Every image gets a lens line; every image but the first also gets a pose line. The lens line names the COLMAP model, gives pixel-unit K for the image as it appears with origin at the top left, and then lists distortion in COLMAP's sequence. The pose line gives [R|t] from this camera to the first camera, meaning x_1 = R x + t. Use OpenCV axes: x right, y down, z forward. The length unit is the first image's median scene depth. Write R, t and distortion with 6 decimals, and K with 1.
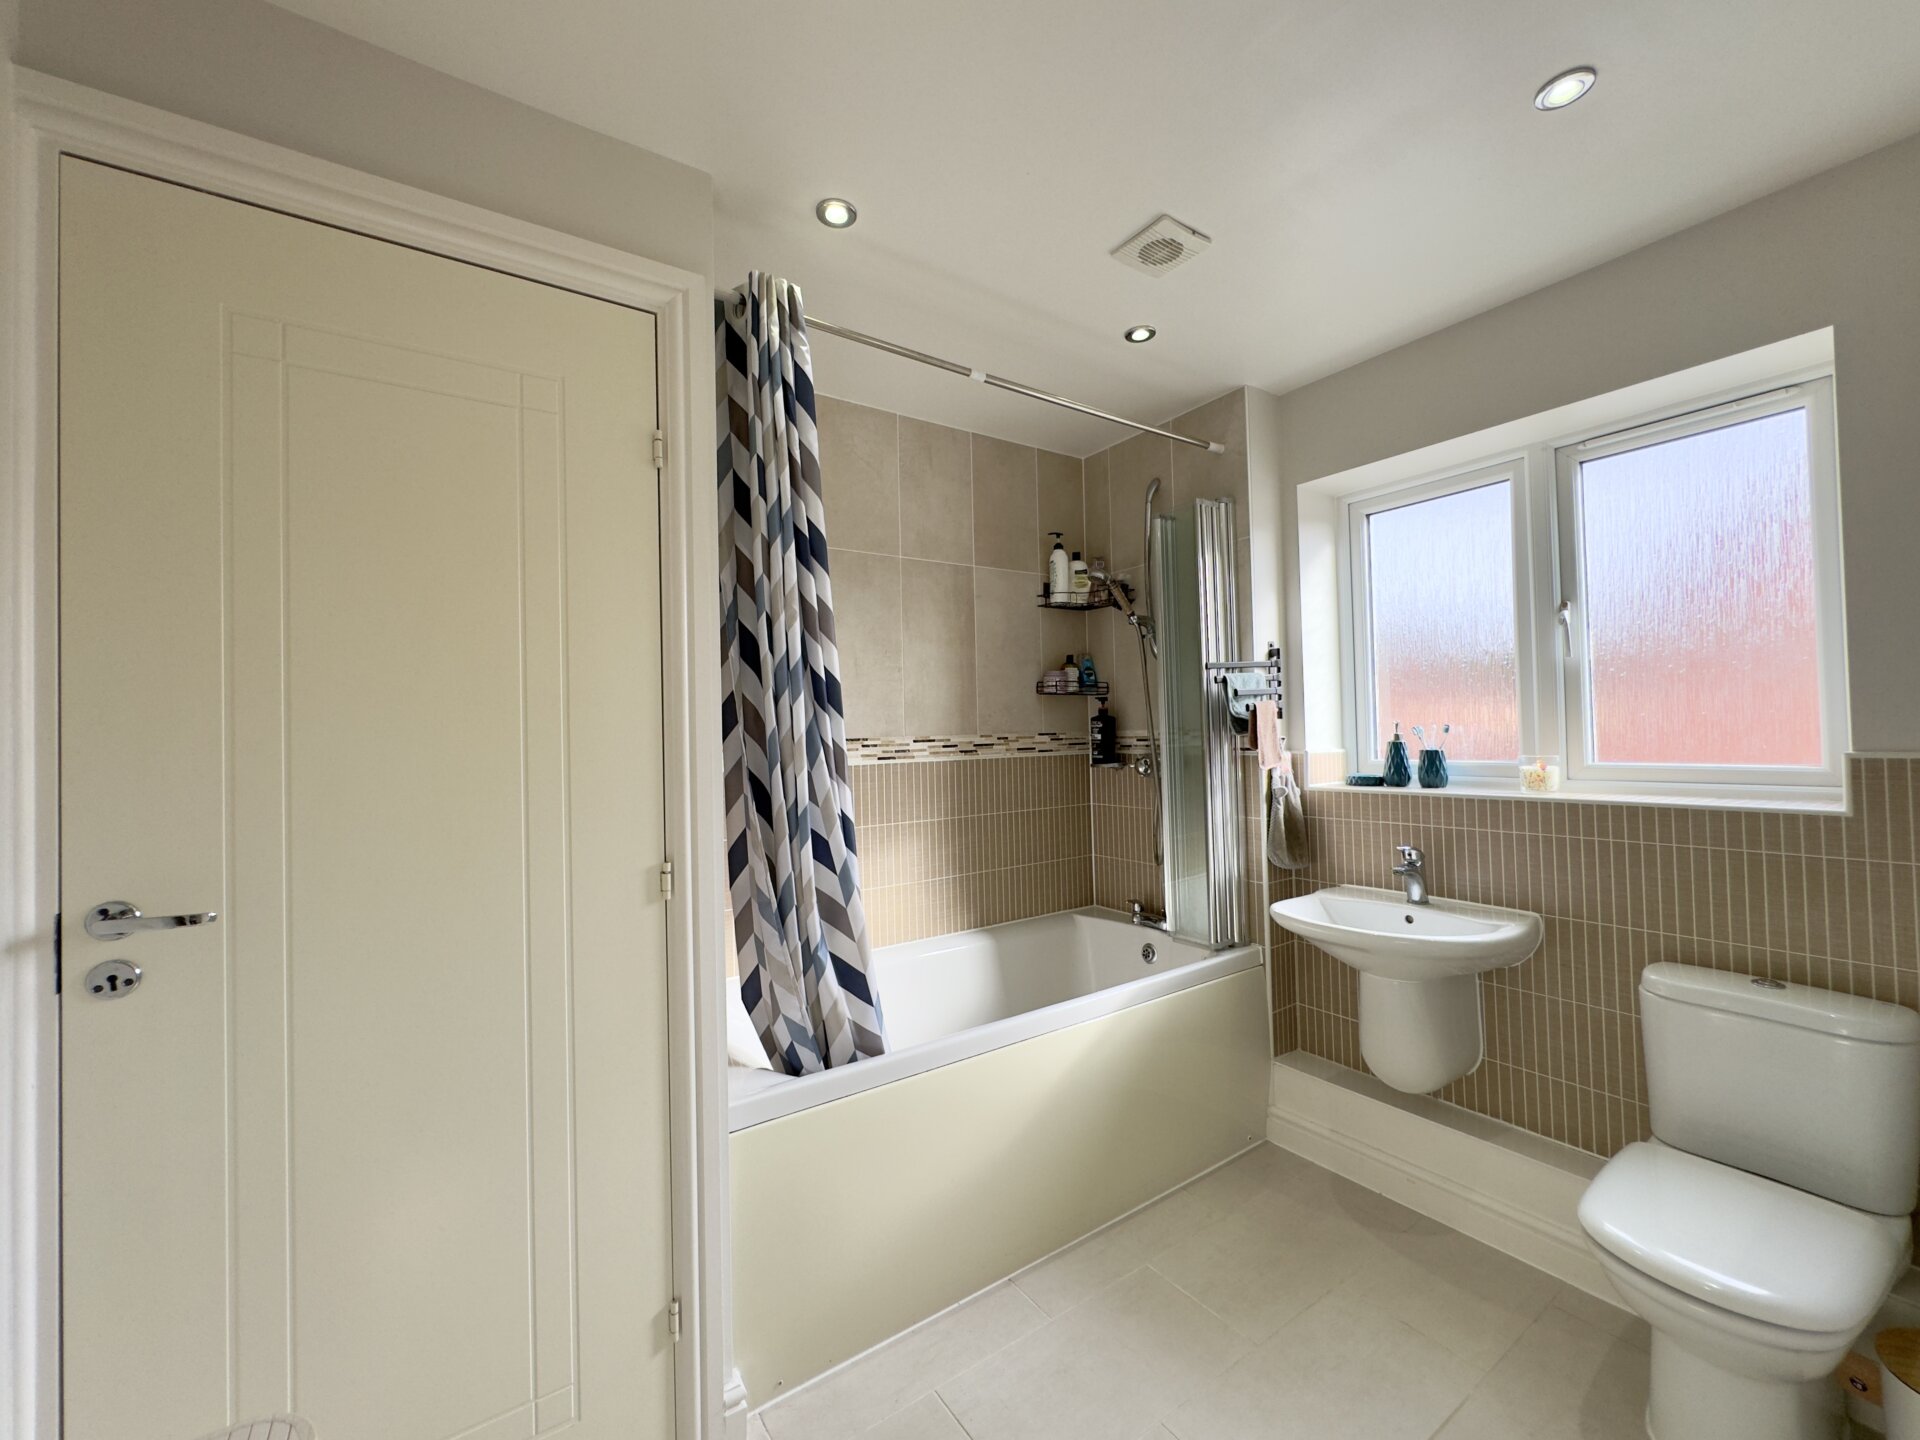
lens RADIAL K [[768.4, 0, 959.3], [0, 768.4, 717.9], [0, 0, 1]] dist [-0.002311, 0.000898]
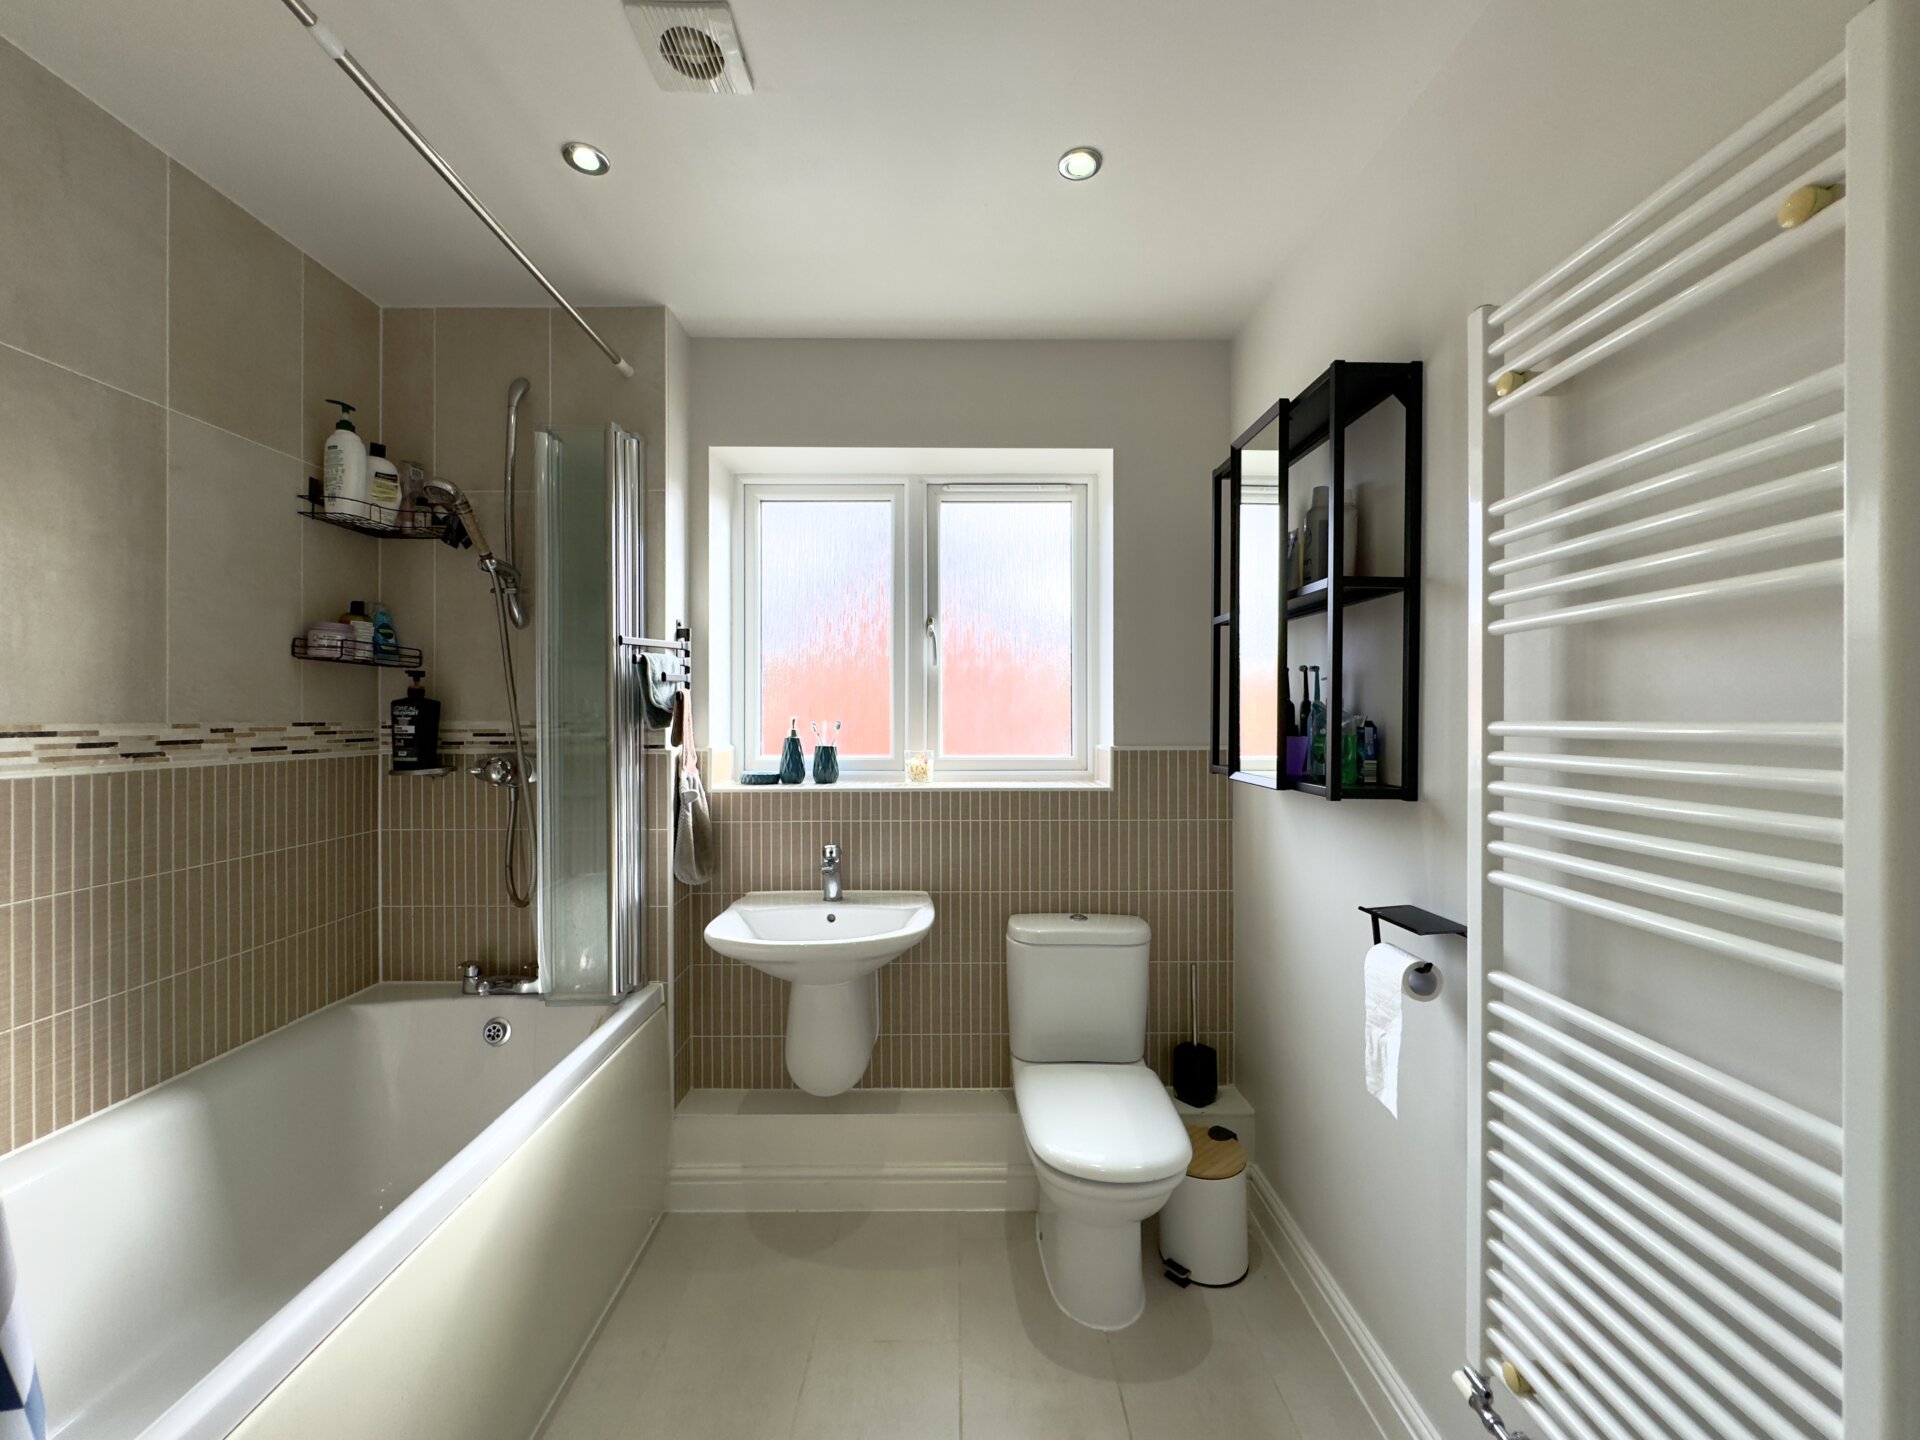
lens RADIAL K [[768.4, 0, 959.3], [0, 768.4, 717.9], [0, 0, 1]] dist [-0.002311, 0.000898]
pose [[0.556741, 0.022992, 0.830368, -0.125733], [-0.028769, 0.999551, -0.008388, 0.007261], [-0.830188, -0.019219, 0.557153, 0.268357]]
